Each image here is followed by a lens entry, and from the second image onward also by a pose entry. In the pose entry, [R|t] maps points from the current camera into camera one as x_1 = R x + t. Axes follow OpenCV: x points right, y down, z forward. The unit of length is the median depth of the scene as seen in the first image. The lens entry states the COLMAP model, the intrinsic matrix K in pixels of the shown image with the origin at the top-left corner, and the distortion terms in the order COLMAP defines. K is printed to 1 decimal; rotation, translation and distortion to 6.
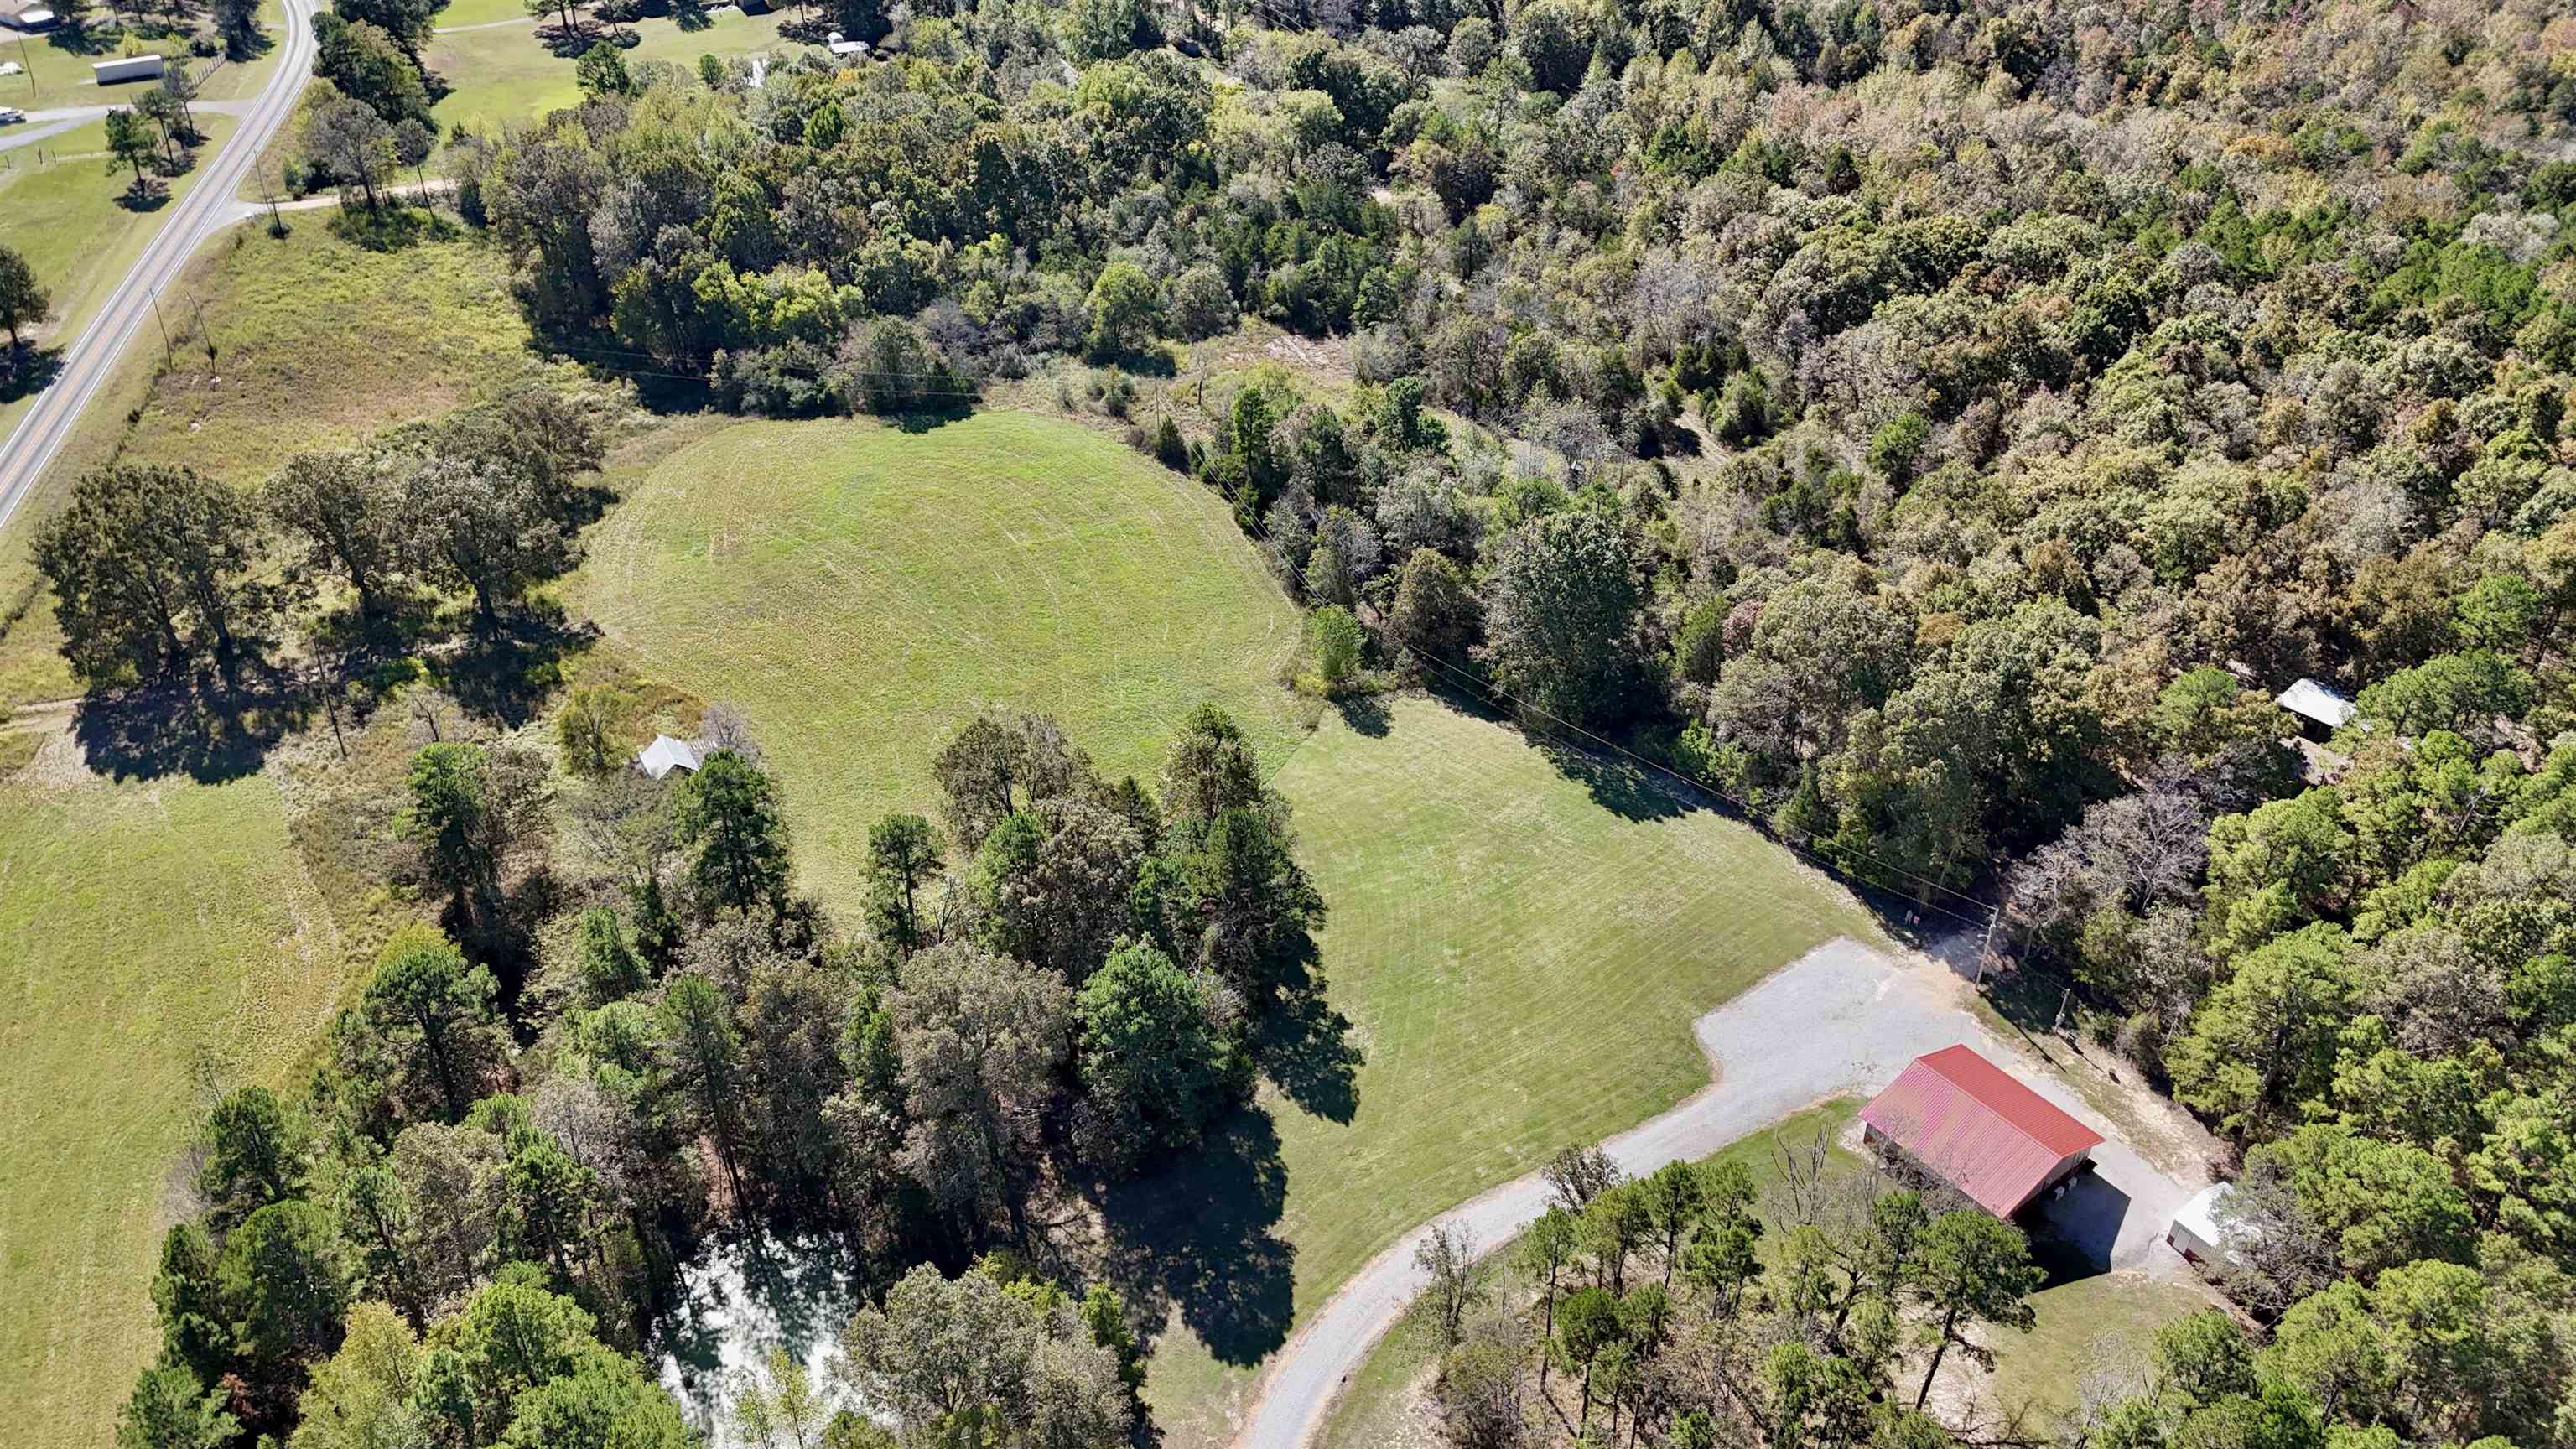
lens RADIAL K [[1886.7, 0, 1288.0], [0, 1886.7, 724.5], [0, 0, 1]] dist [0.080778, -0.072492]
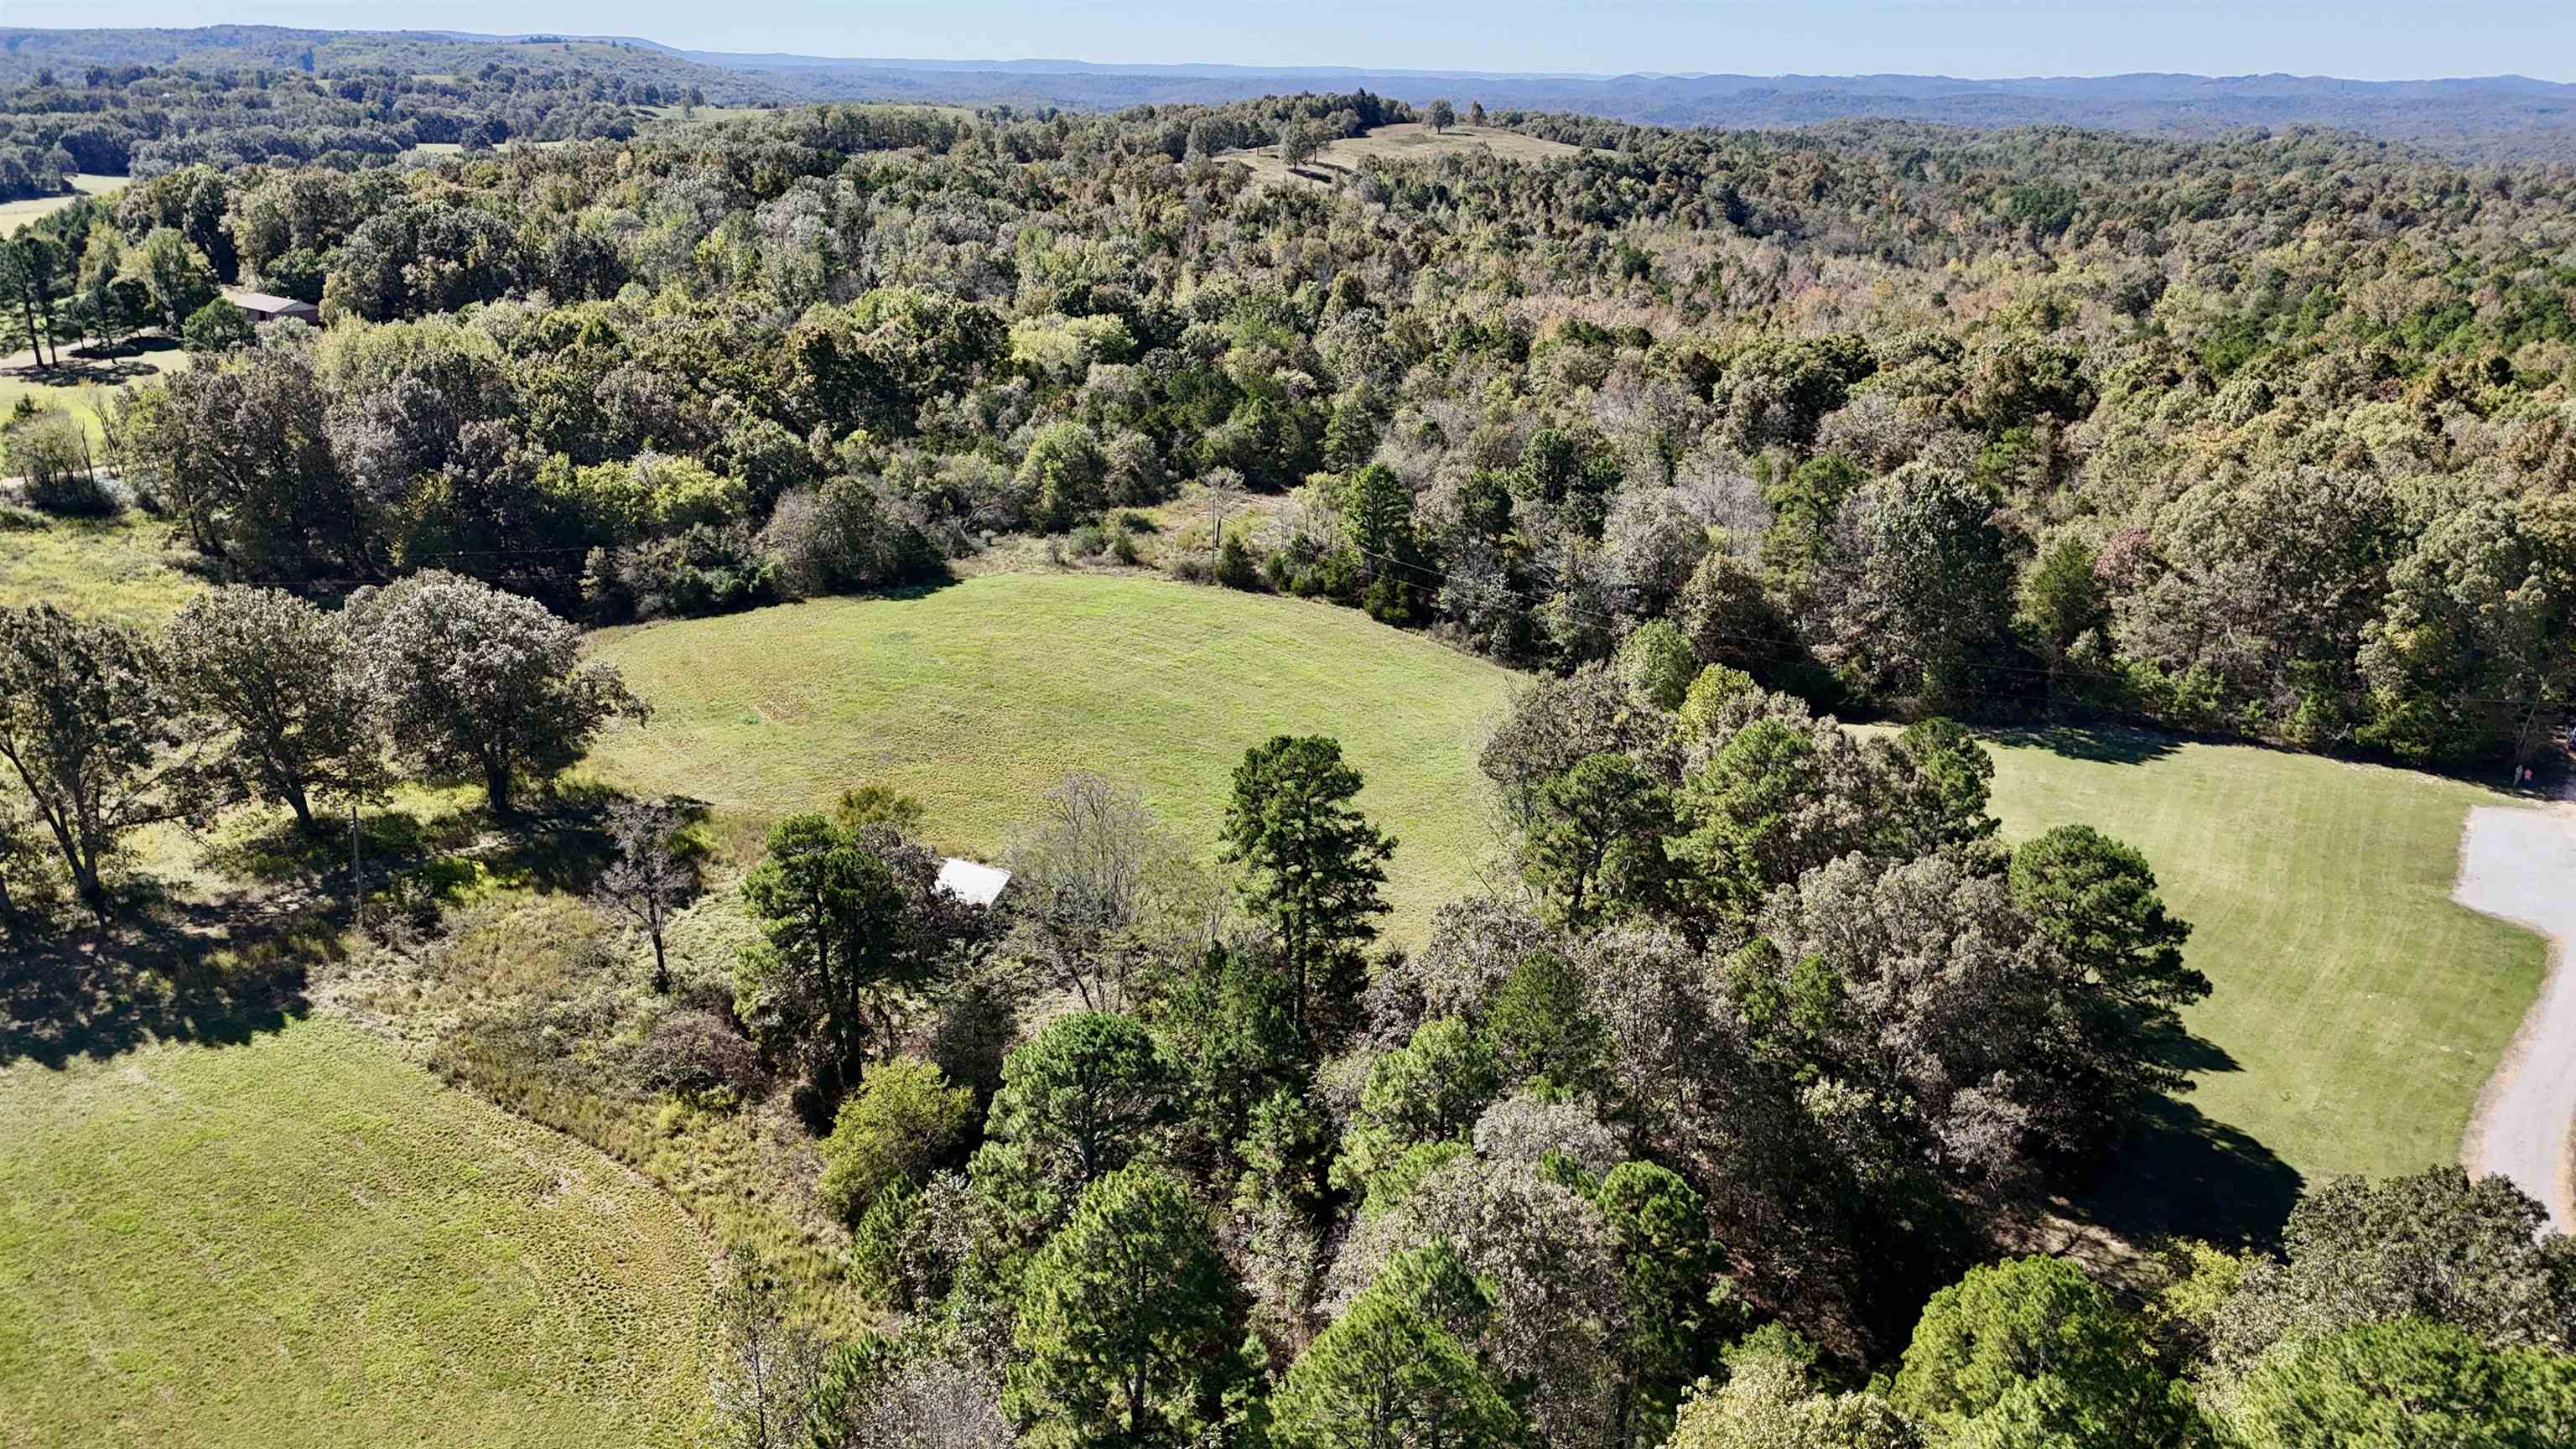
lens RADIAL K [[1897.4, 0, 1288.0], [0, 1897.4, 724.5], [0, 0, 1]] dist [0.058380, -0.053117]
pose [[0.921284, -0.119900, 0.369946, -0.382415], [0.211870, 0.952460, -0.218930, 0.111649], [-0.326110, 0.280077, 0.902889, 0.270734]]
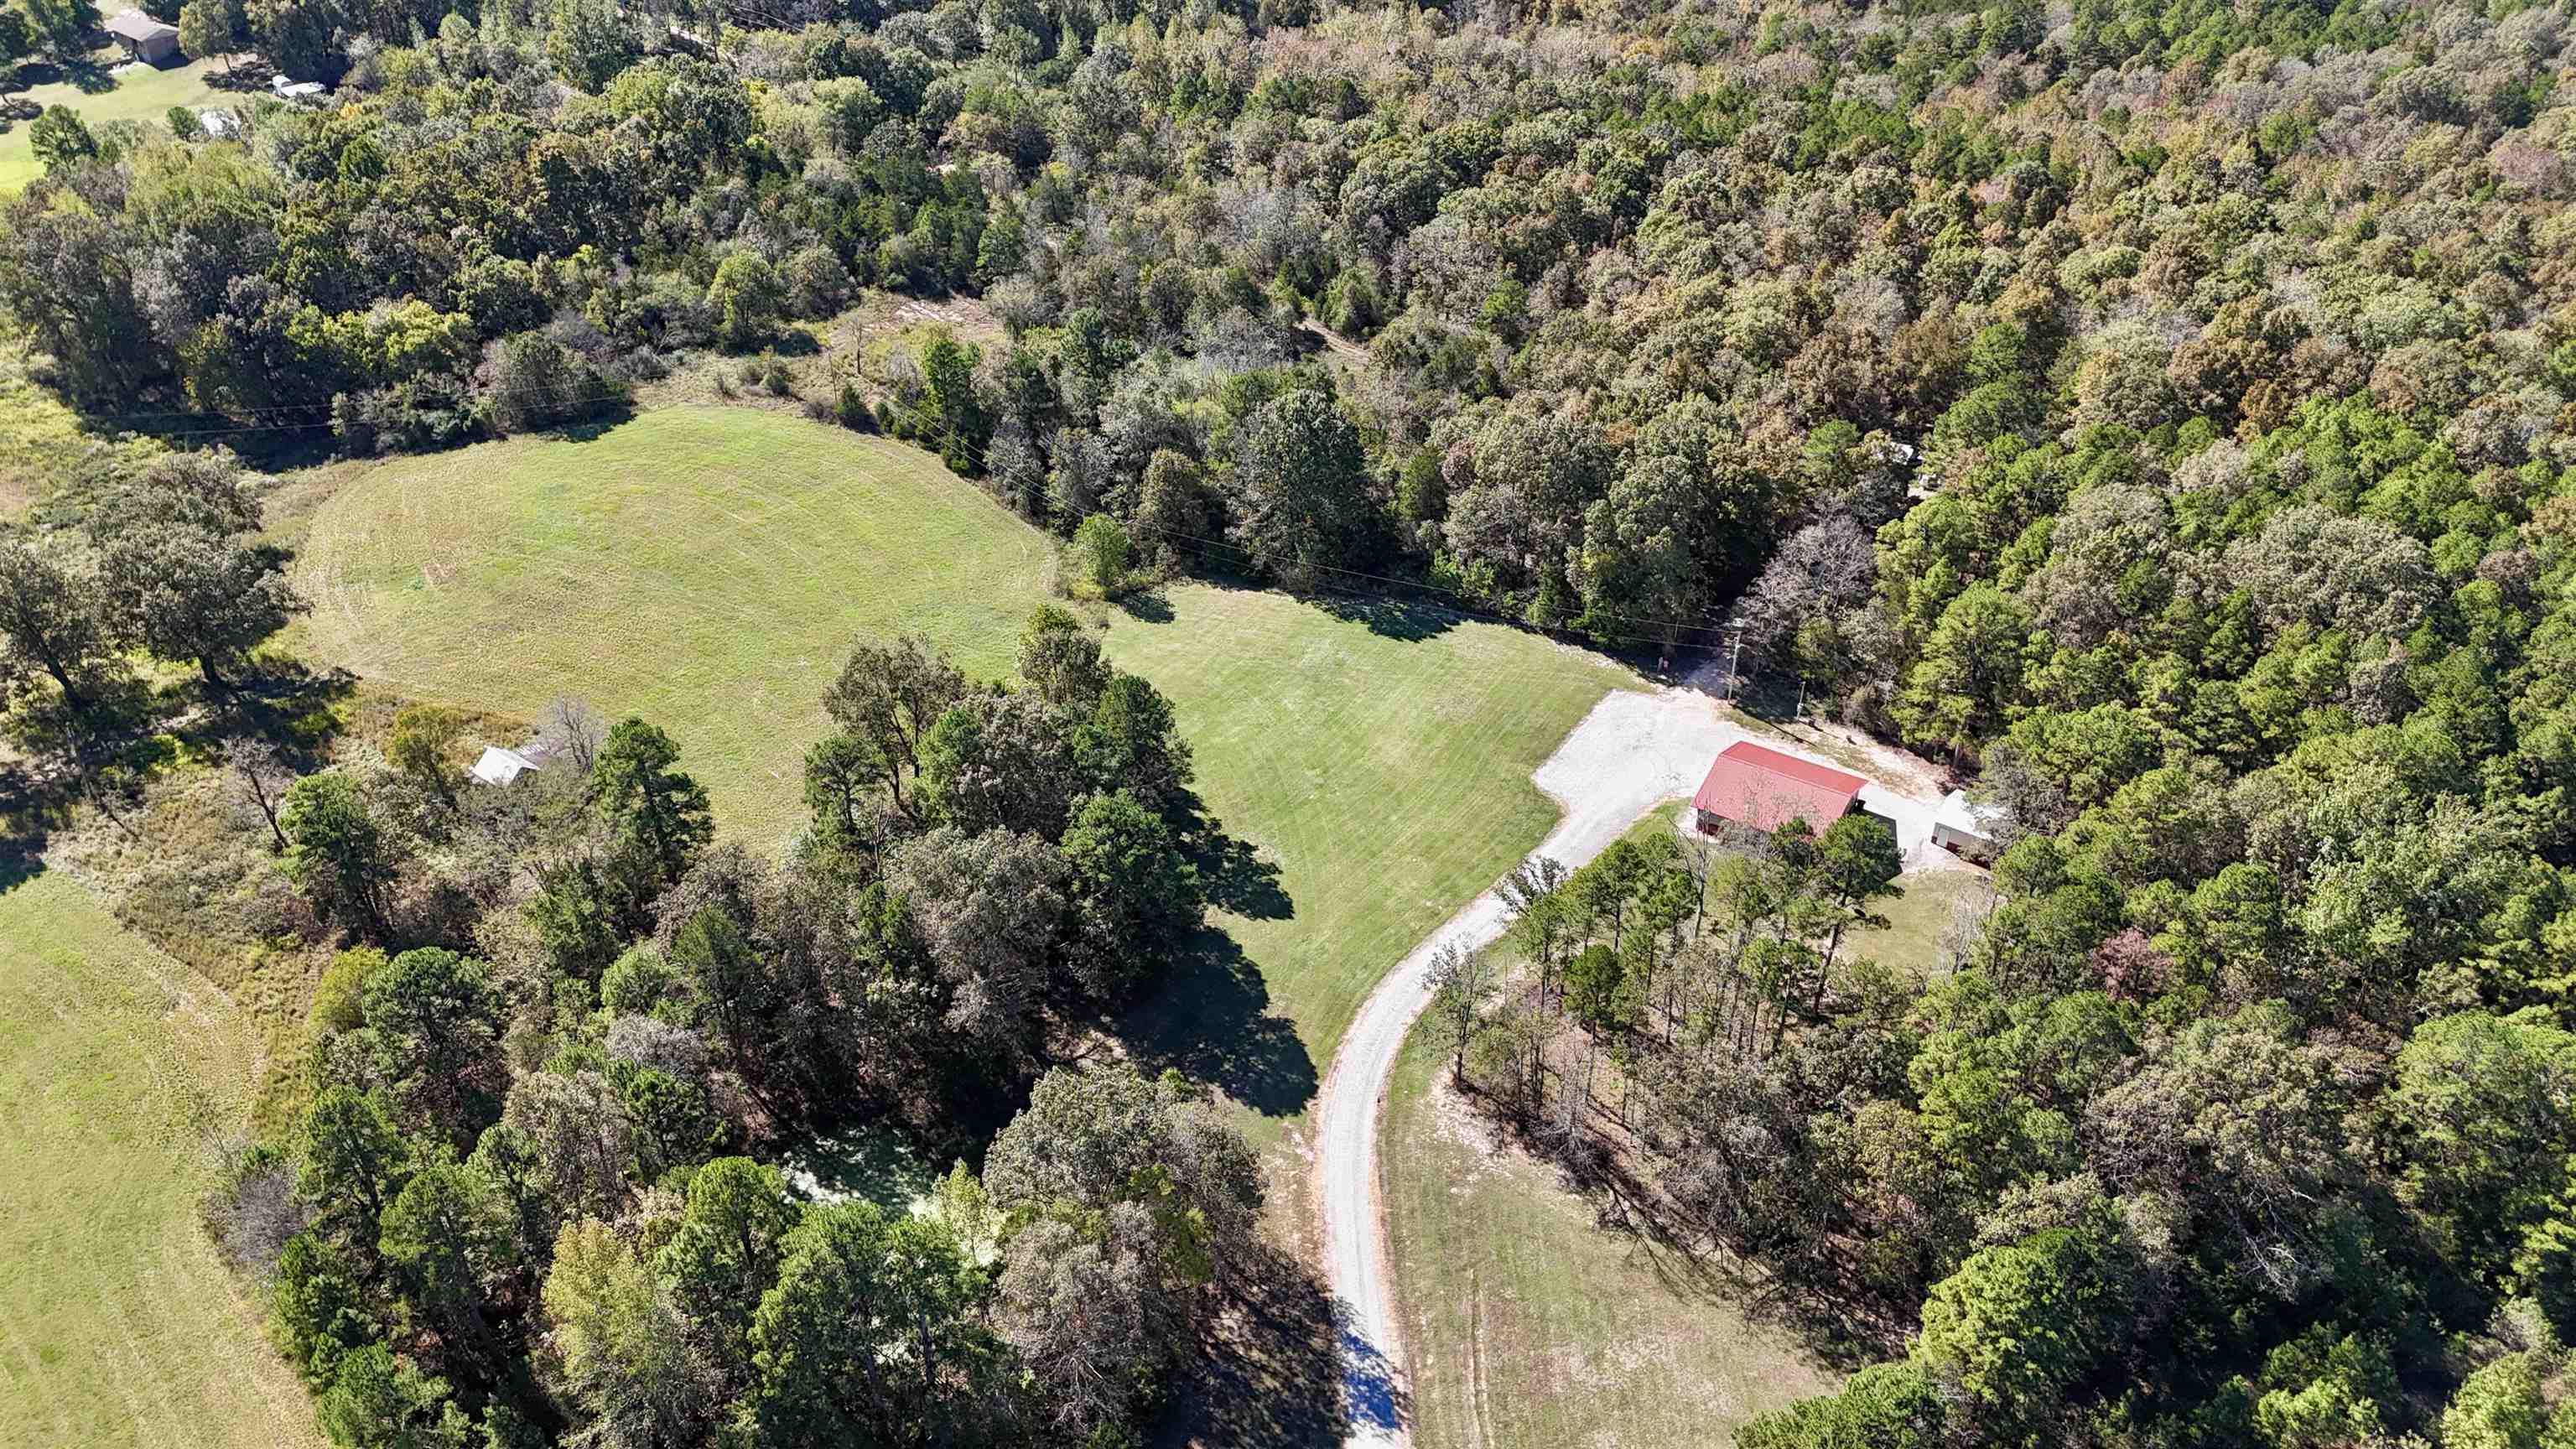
lens RADIAL K [[1886.7, 0, 1288.0], [0, 1886.7, 724.5], [0, 0, 1]] dist [0.080778, -0.072492]
pose [[0.937940, -0.201535, 0.282228, -0.177997], [0.202149, 0.978975, 0.027262, 0.042325], [-0.281789, 0.031482, 0.958960, -0.065896]]
